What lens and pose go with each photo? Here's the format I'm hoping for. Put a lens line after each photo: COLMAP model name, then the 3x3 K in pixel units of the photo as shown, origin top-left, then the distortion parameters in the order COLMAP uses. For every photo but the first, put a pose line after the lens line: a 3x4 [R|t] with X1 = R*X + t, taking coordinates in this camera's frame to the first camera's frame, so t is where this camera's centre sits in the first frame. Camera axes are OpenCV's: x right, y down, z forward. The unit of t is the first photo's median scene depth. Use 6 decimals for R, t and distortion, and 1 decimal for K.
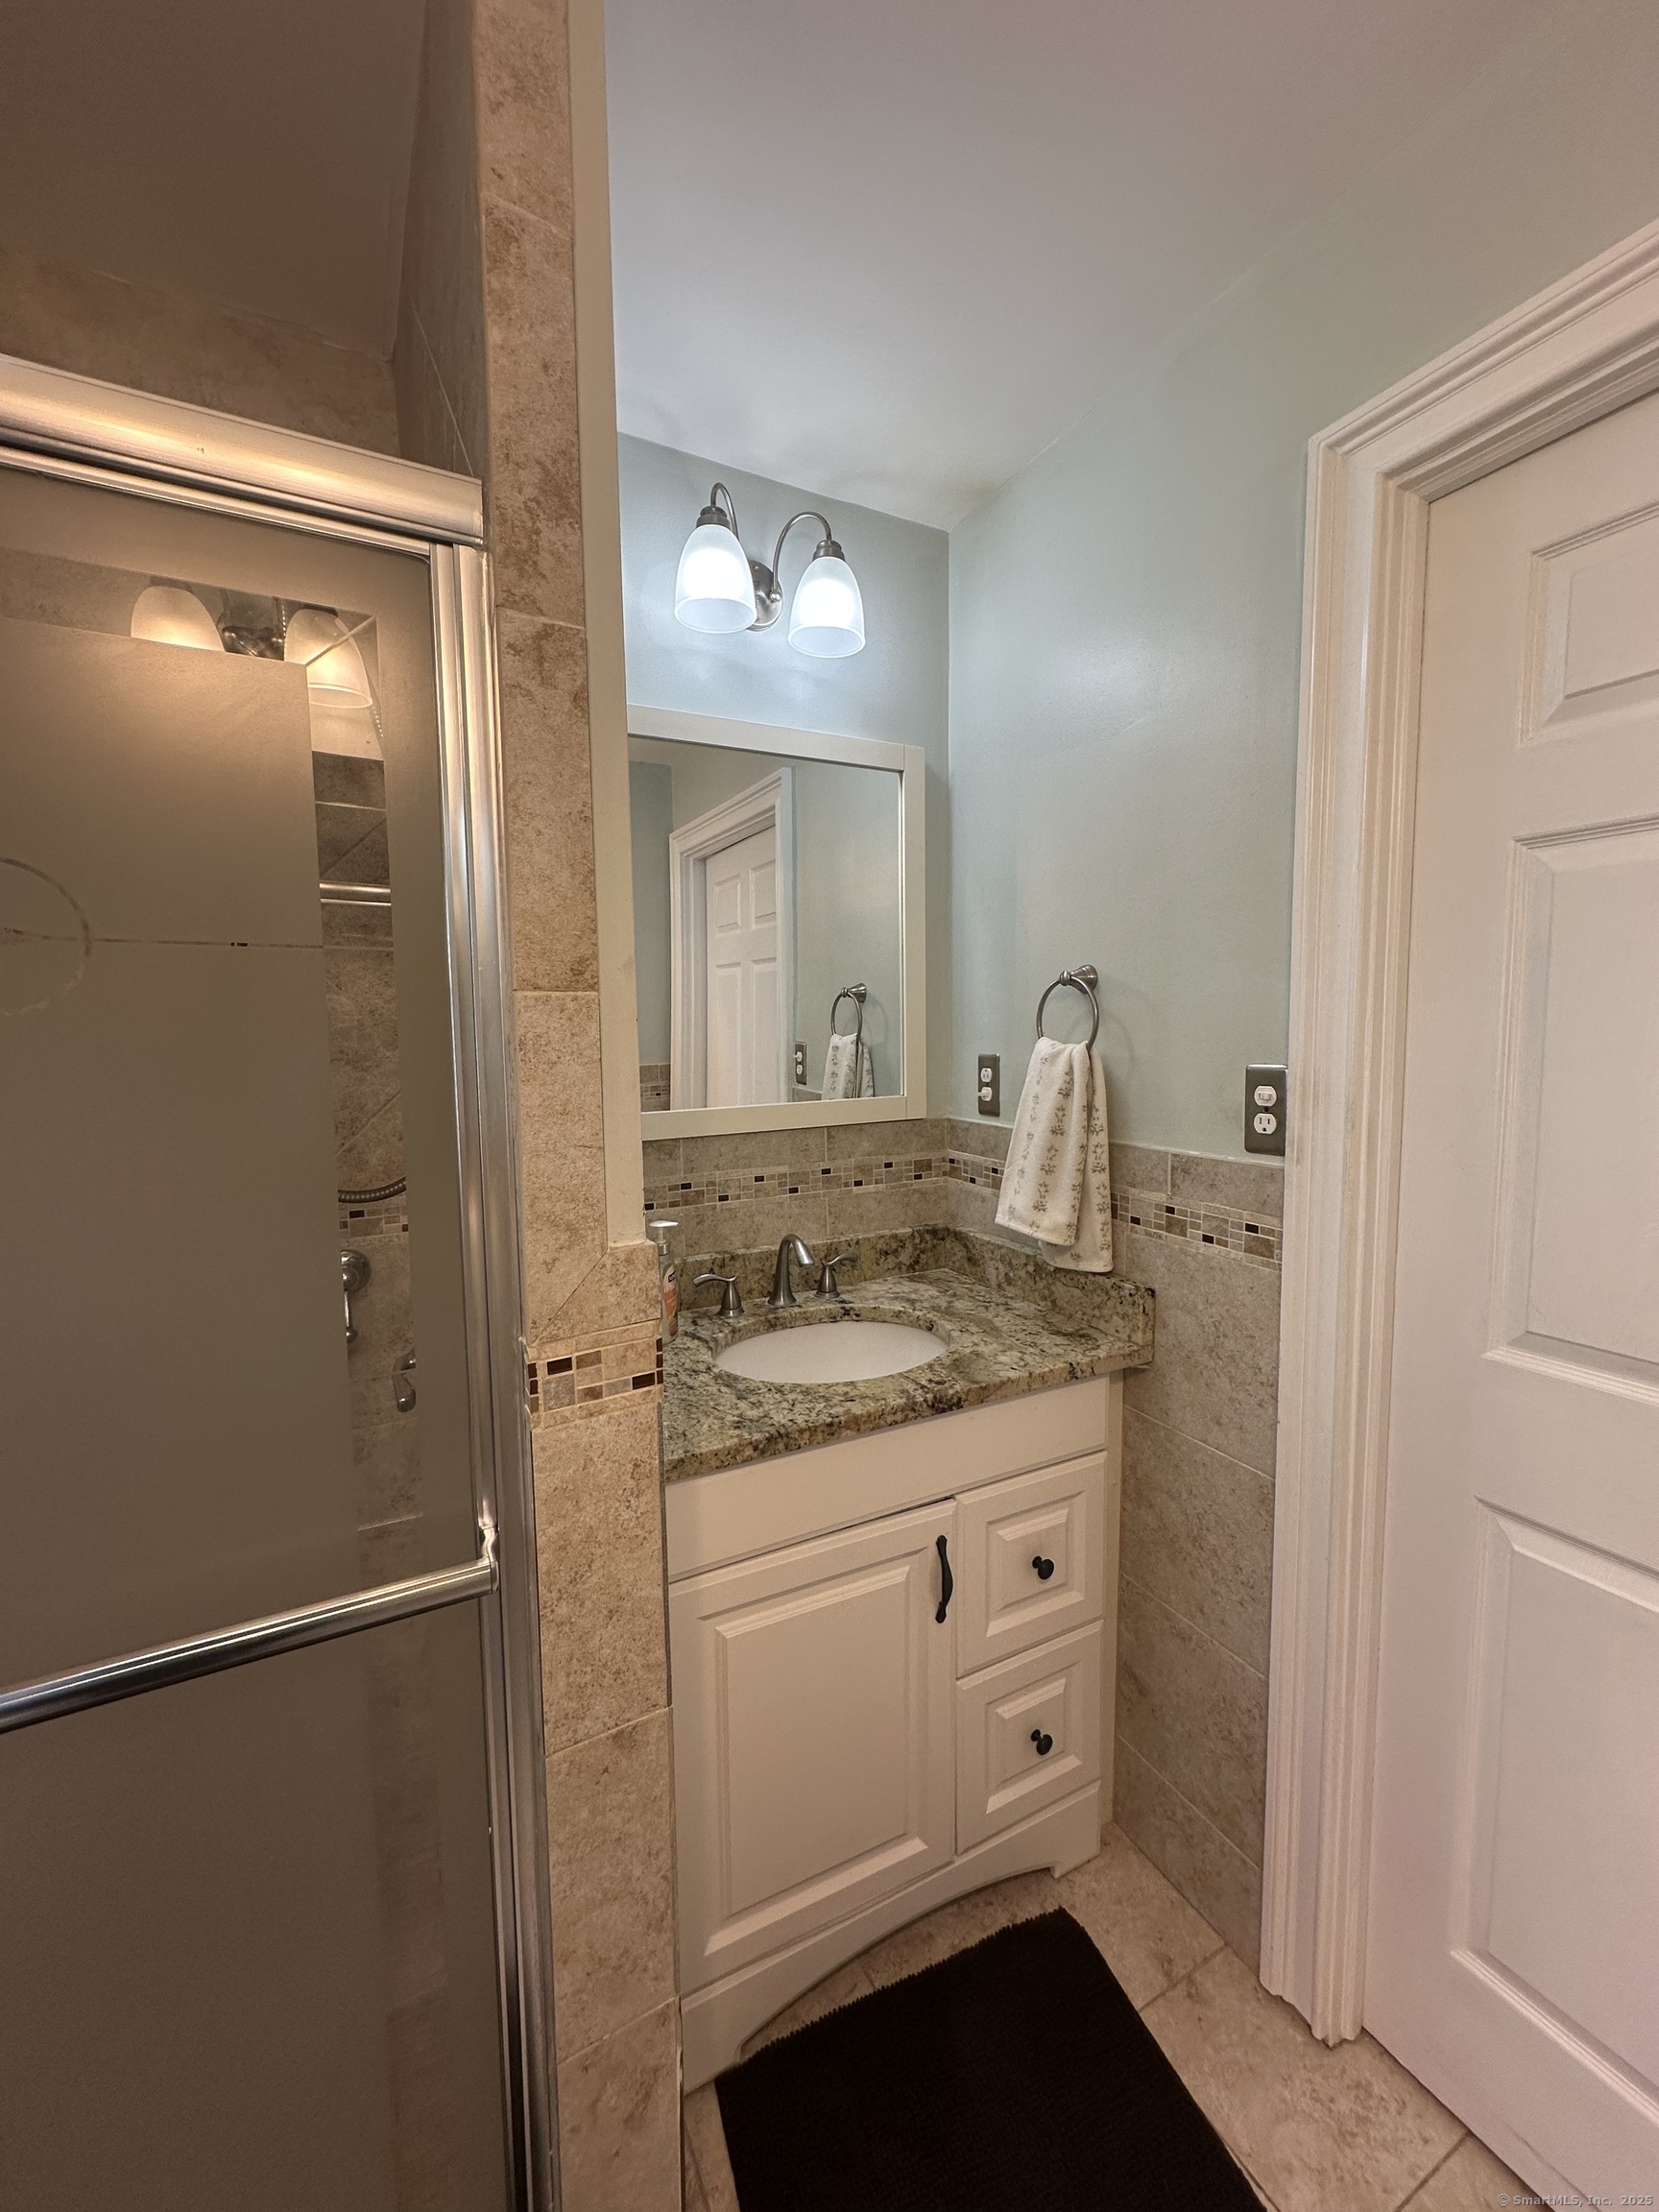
lens RADIAL K [[877.6, 0, 829.1], [0, 877.6, 1104.6], [0, 0, 1]] dist [0.001313, 0.000239]
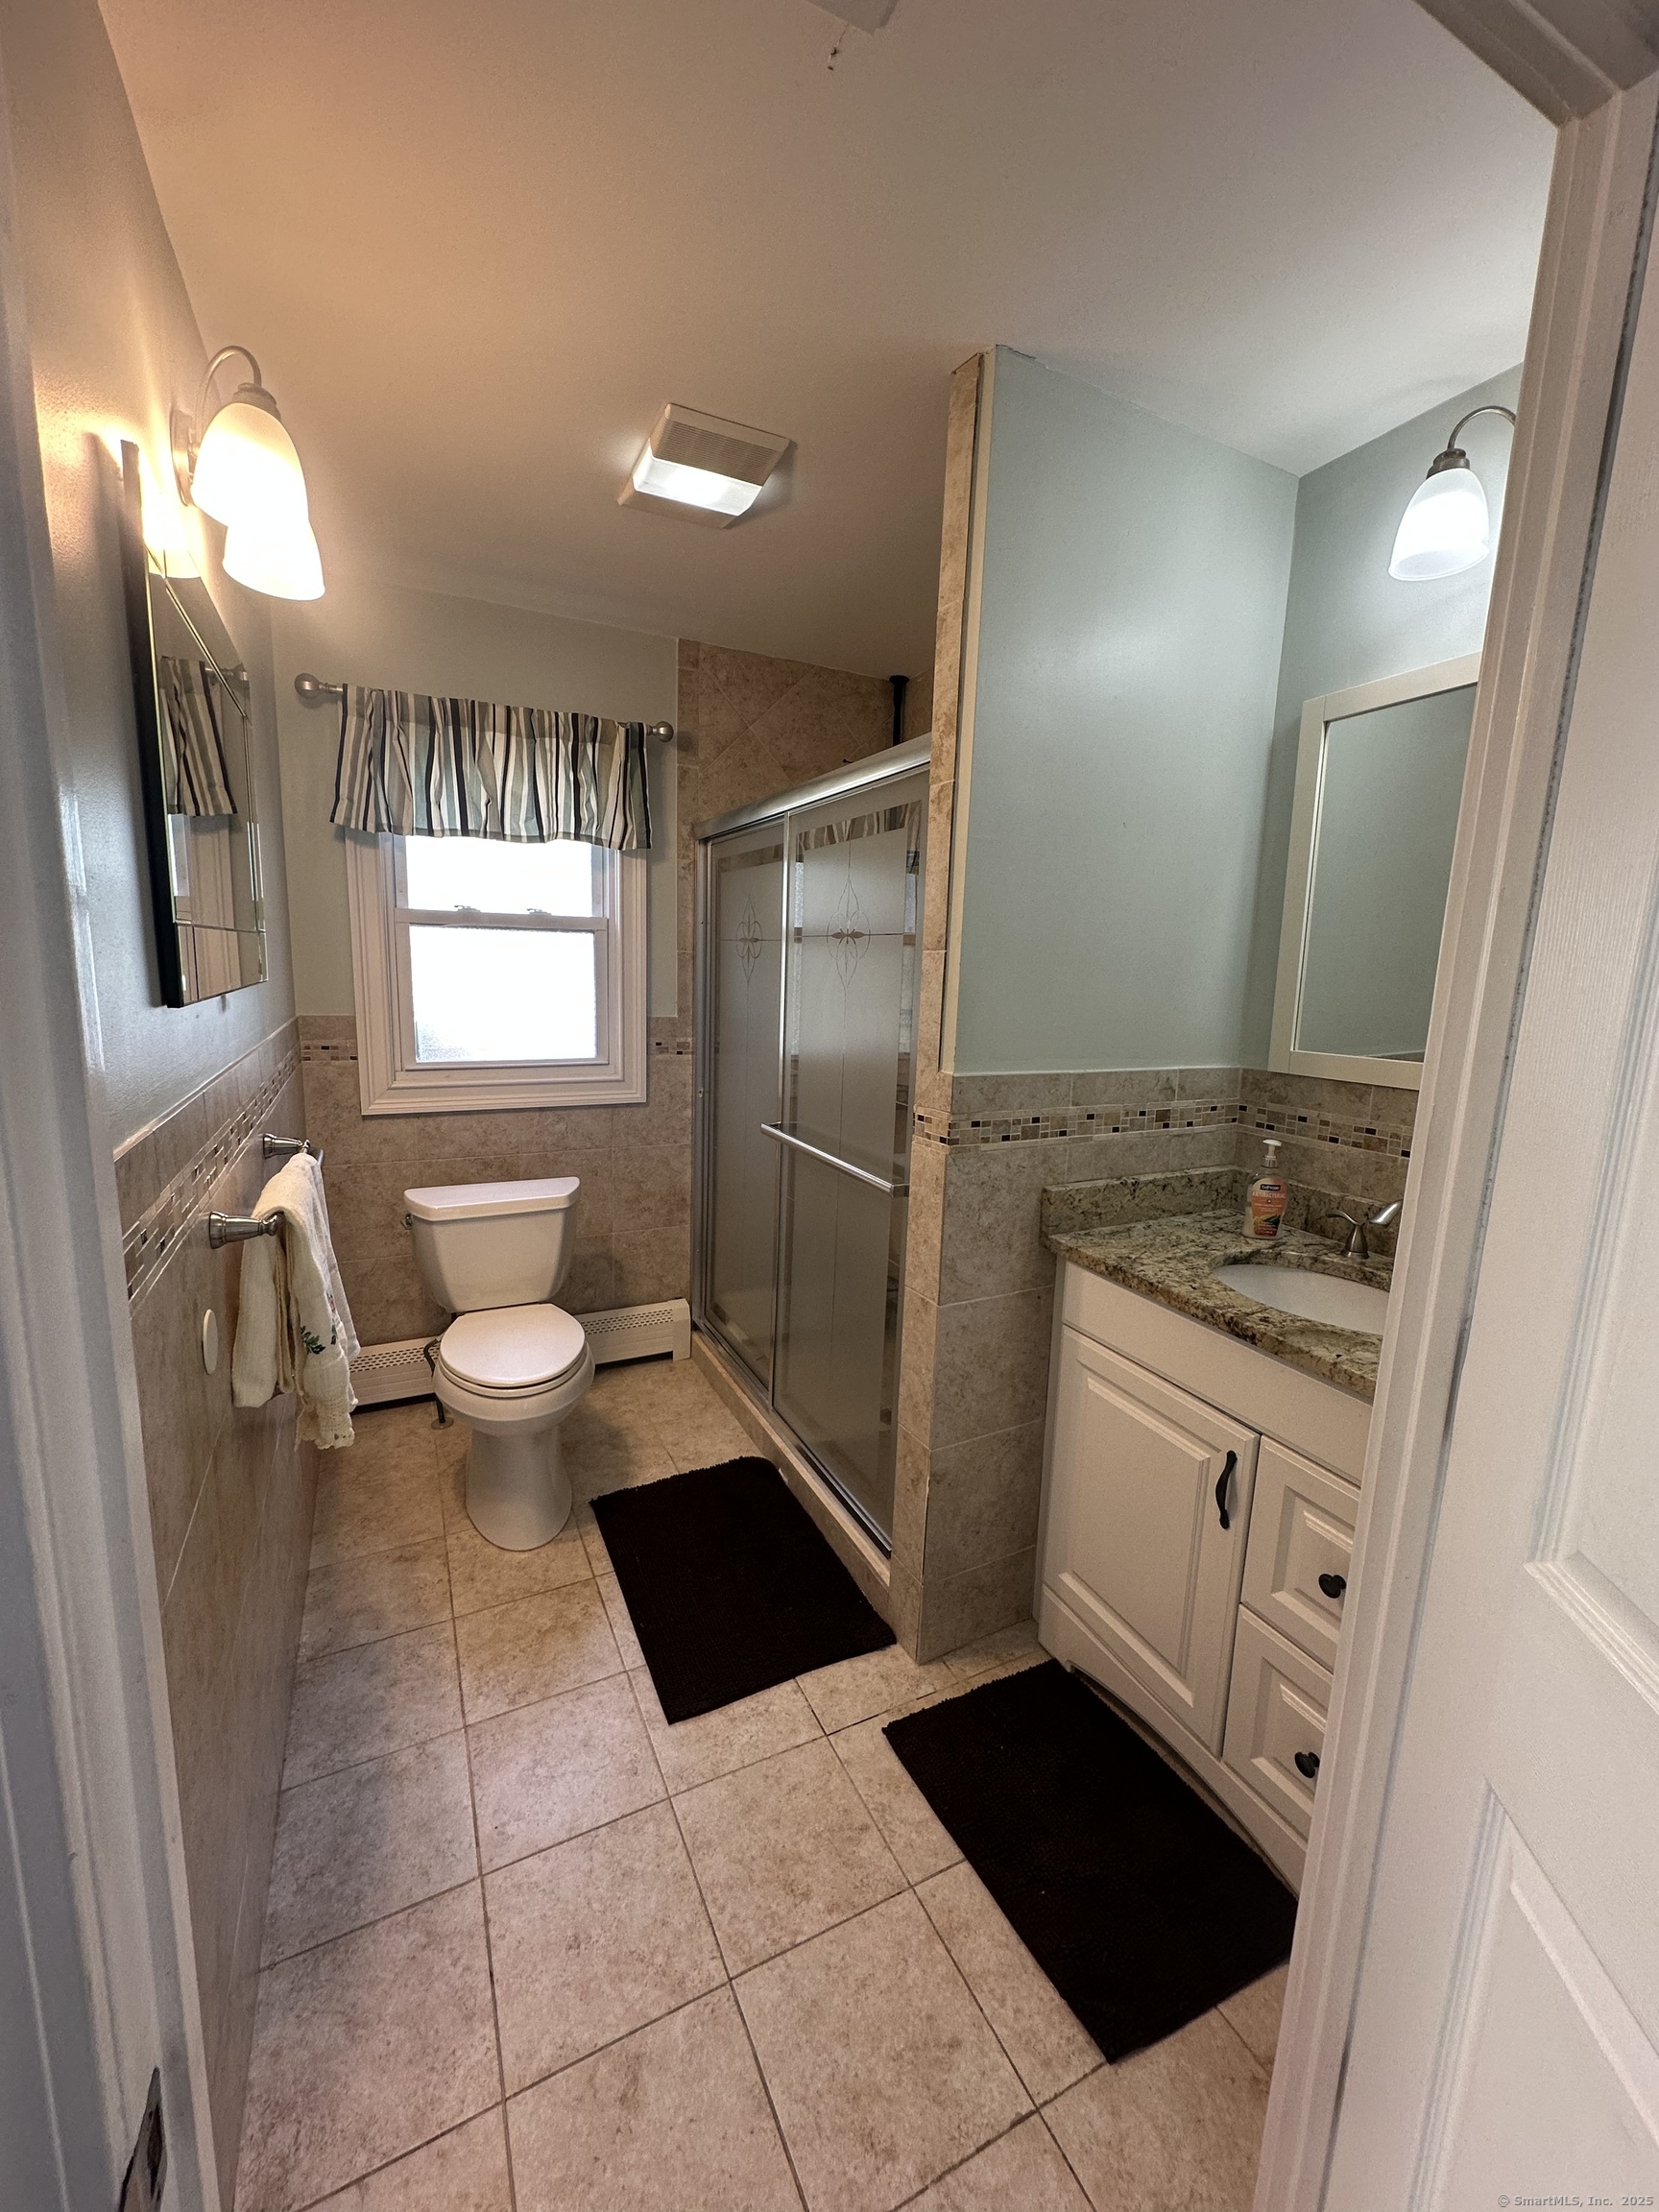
lens RADIAL K [[877.6, 0, 830.0], [0, 877.6, 1104.9], [0, 0, 1]] dist [0.001313, 0.000239]
pose [[-0.024150, 0.168936, -0.985331, 1.206079], [-0.115245, 0.978577, 0.170603, -0.058190], [0.993043, 0.117675, -0.004164, 0.489670]]
